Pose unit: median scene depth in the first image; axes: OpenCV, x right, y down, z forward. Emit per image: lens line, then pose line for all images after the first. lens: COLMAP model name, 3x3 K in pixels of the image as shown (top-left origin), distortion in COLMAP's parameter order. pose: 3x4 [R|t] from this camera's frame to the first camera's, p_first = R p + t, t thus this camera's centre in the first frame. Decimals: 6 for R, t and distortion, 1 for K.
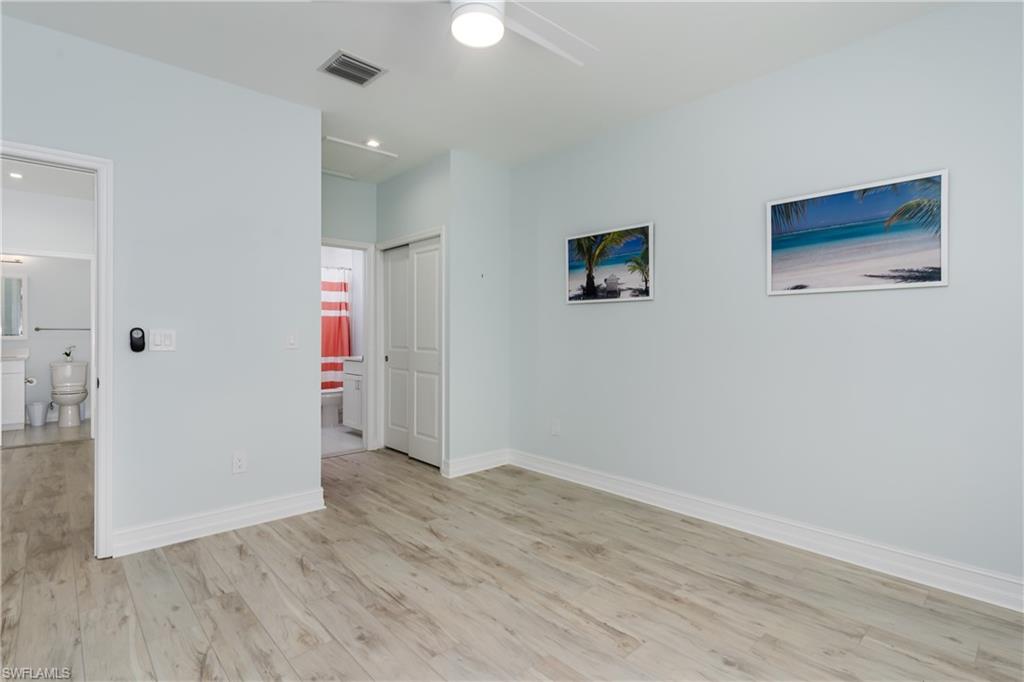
lens RADIAL K [[504.9, 0, 510.2], [0, 504.9, 336.3], [0, 0, 1]] dist [0.001182, 0.000312]
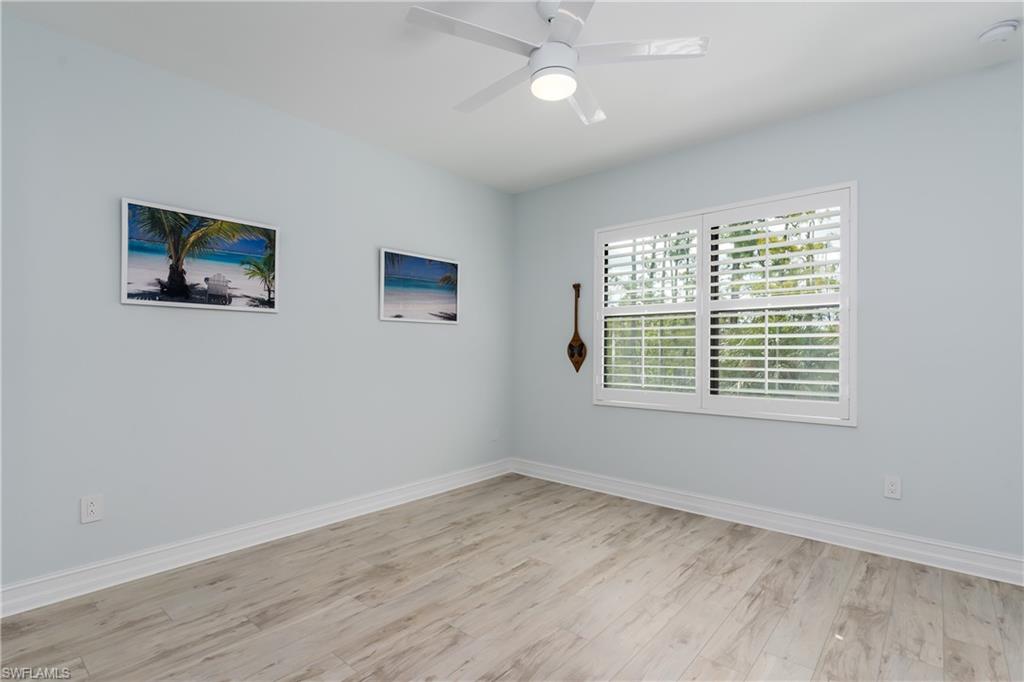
lens RADIAL K [[504.9, 0, 511.7], [0, 504.9, 348.2], [0, 0, 1]] dist [0.001182, 0.000312]
pose [[-0.132623, -0.000921, 0.991166, -0.788182], [0.002721, 0.999995, 0.001293, -0.009997], [-0.991163, 0.002868, -0.132620, 0.821340]]
